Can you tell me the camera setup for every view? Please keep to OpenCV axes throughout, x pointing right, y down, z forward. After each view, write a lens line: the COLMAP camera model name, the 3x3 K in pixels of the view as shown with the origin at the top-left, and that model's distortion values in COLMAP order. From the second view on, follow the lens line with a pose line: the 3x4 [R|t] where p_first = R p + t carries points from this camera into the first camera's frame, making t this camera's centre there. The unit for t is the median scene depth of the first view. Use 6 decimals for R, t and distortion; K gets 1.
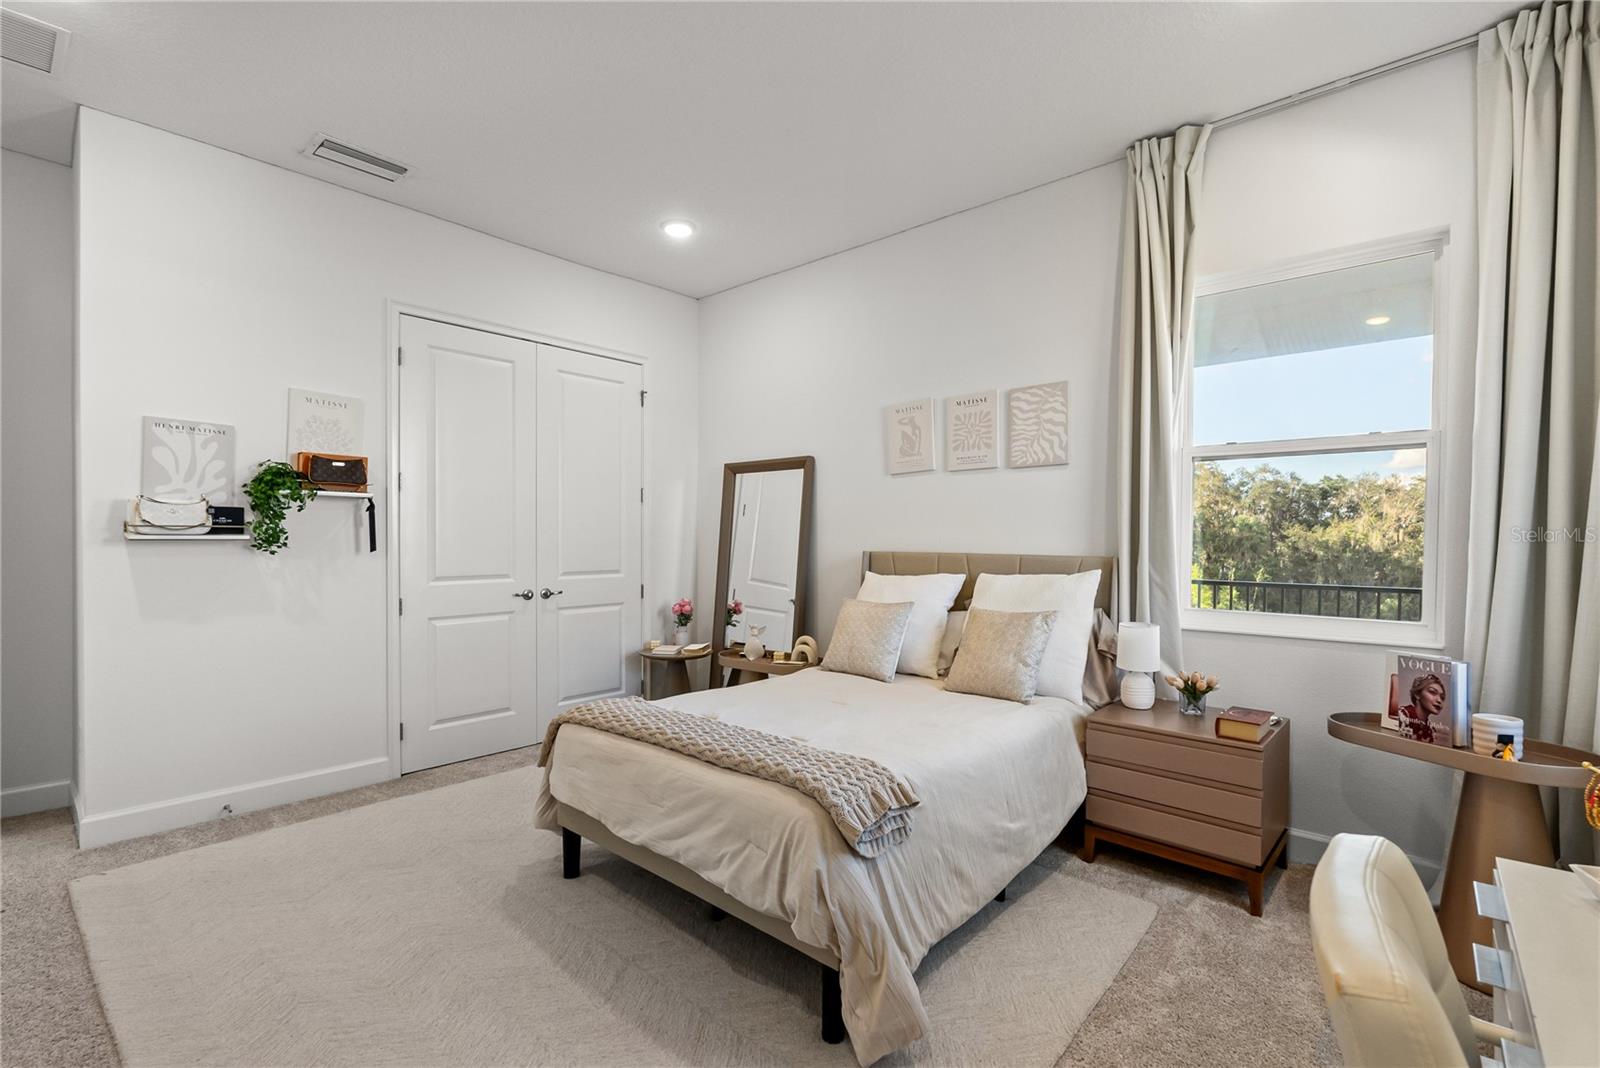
lens RADIAL K [[720.1, 0, 800.0], [0, 720.1, 534.0], [0, 0, 1]] dist [-0.002473, 0.000143]
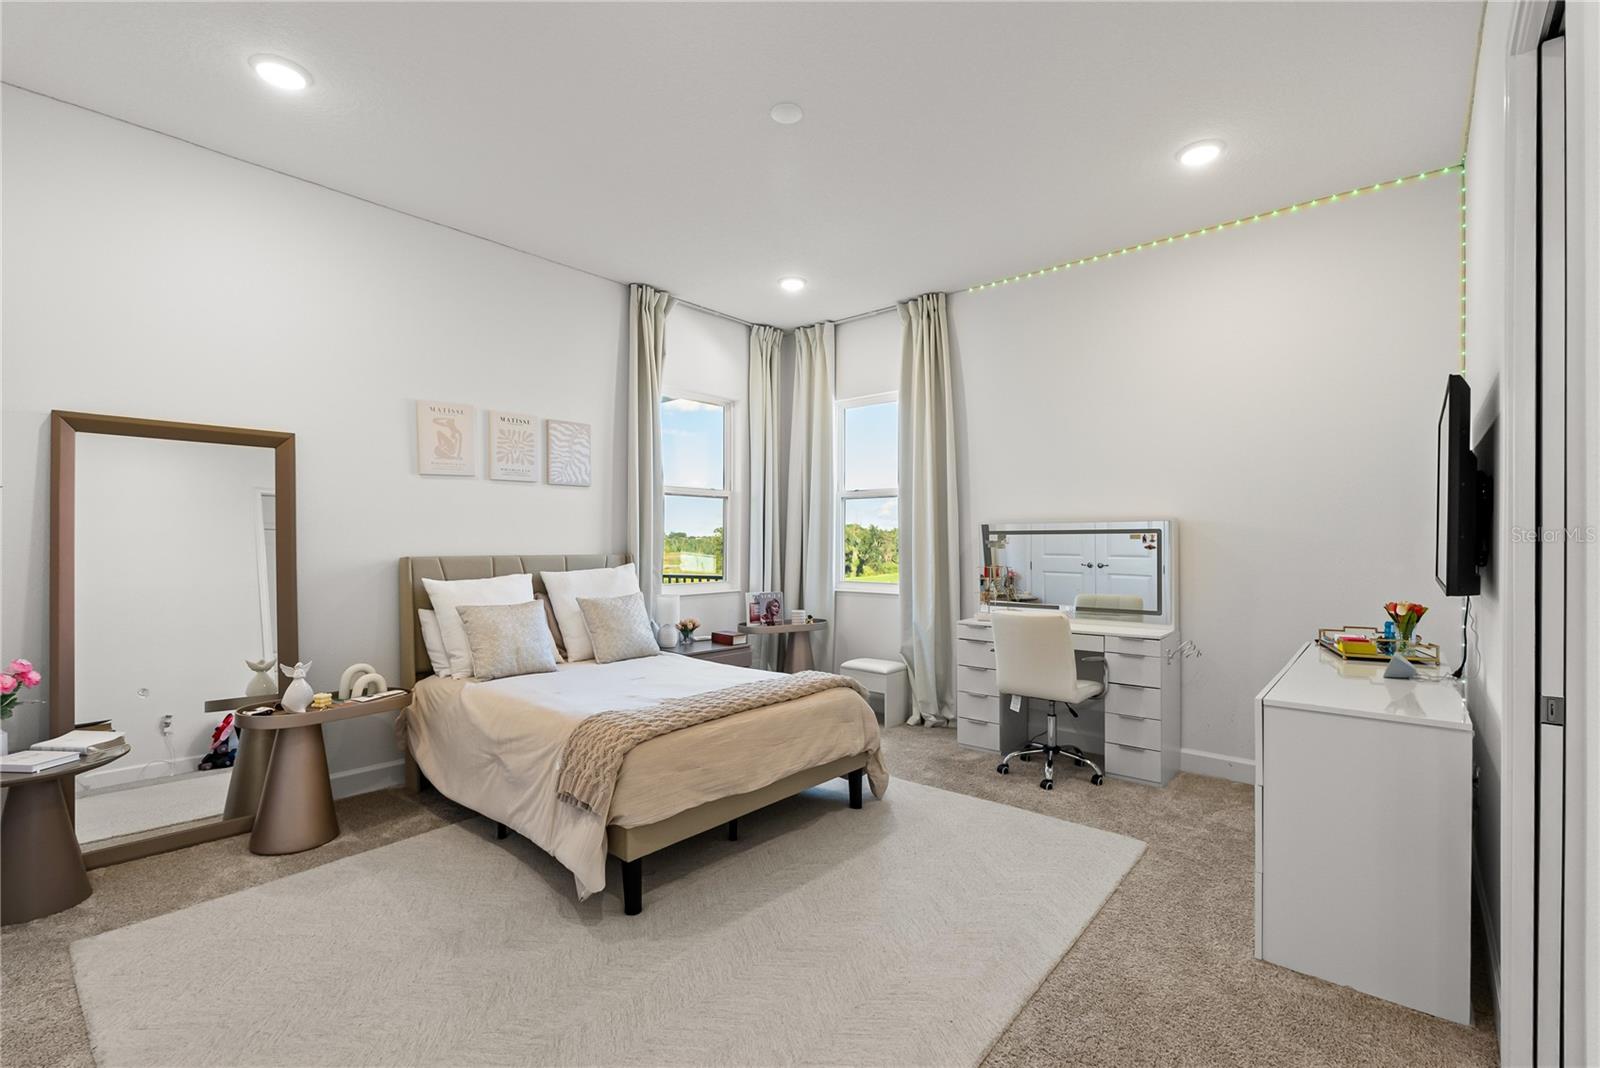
lens RADIAL K [[720.1, 0, 800.0], [0, 720.1, 534.0], [0, 0, 1]] dist [-0.002473, 0.000143]
pose [[-0.024017, 0.007704, 0.999682, -0.924863], [-0.003825, 0.999962, -0.007798, 0.000132], [-0.999704, -0.004011, -0.023987, 0.603440]]
